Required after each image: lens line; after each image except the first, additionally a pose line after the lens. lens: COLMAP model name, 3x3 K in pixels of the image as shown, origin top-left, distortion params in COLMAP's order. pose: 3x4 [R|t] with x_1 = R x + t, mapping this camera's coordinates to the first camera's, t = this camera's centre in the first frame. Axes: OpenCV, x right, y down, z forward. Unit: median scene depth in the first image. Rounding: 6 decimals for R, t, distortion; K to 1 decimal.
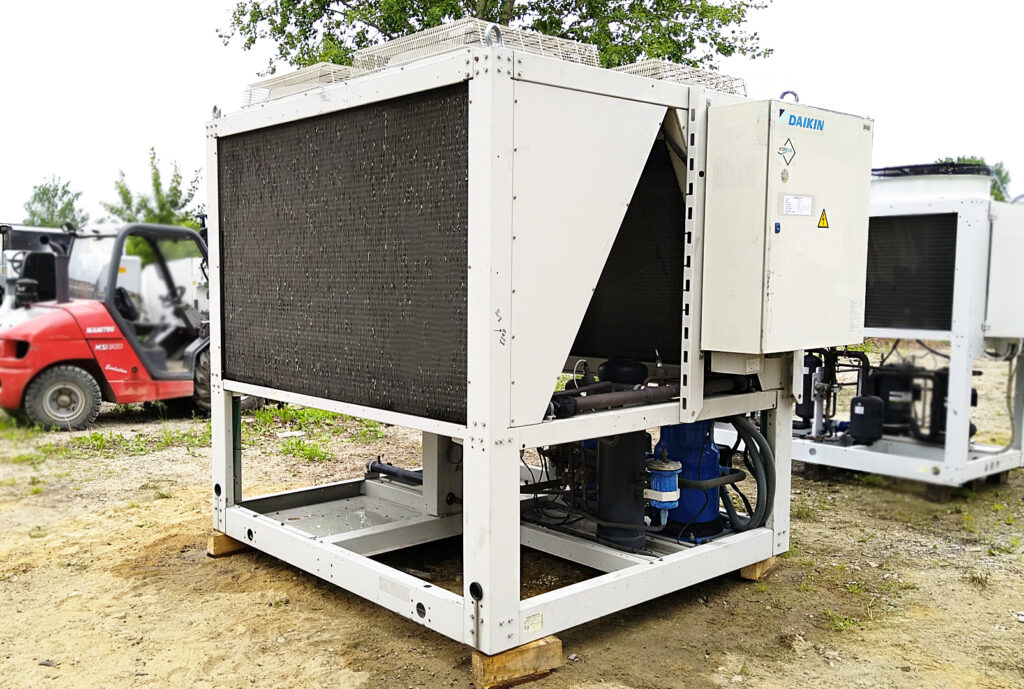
lens RADIAL K [[958.4, 0, 512.0], [0, 958.4, 344.5], [0, 0, 1]] dist [0.003723, 0.009901]
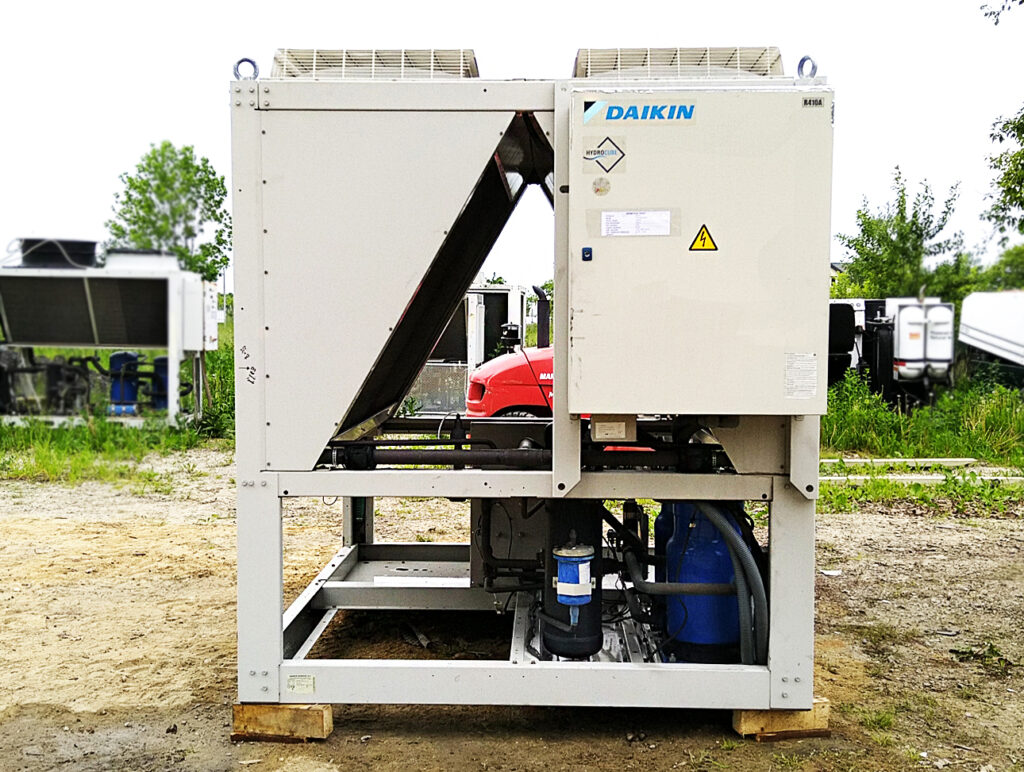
lens RADIAL K [[1208.6, 0, 512.0], [0, 1208.6, 386.0], [0, 0, 1]] dist [0.019289, 0.026366]
pose [[0.729733, 0.040743, -0.682517, 0.845212], [-0.054268, 0.998525, 0.001584, -0.012150], [0.681575, 0.035883, 0.730868, 0.229841]]
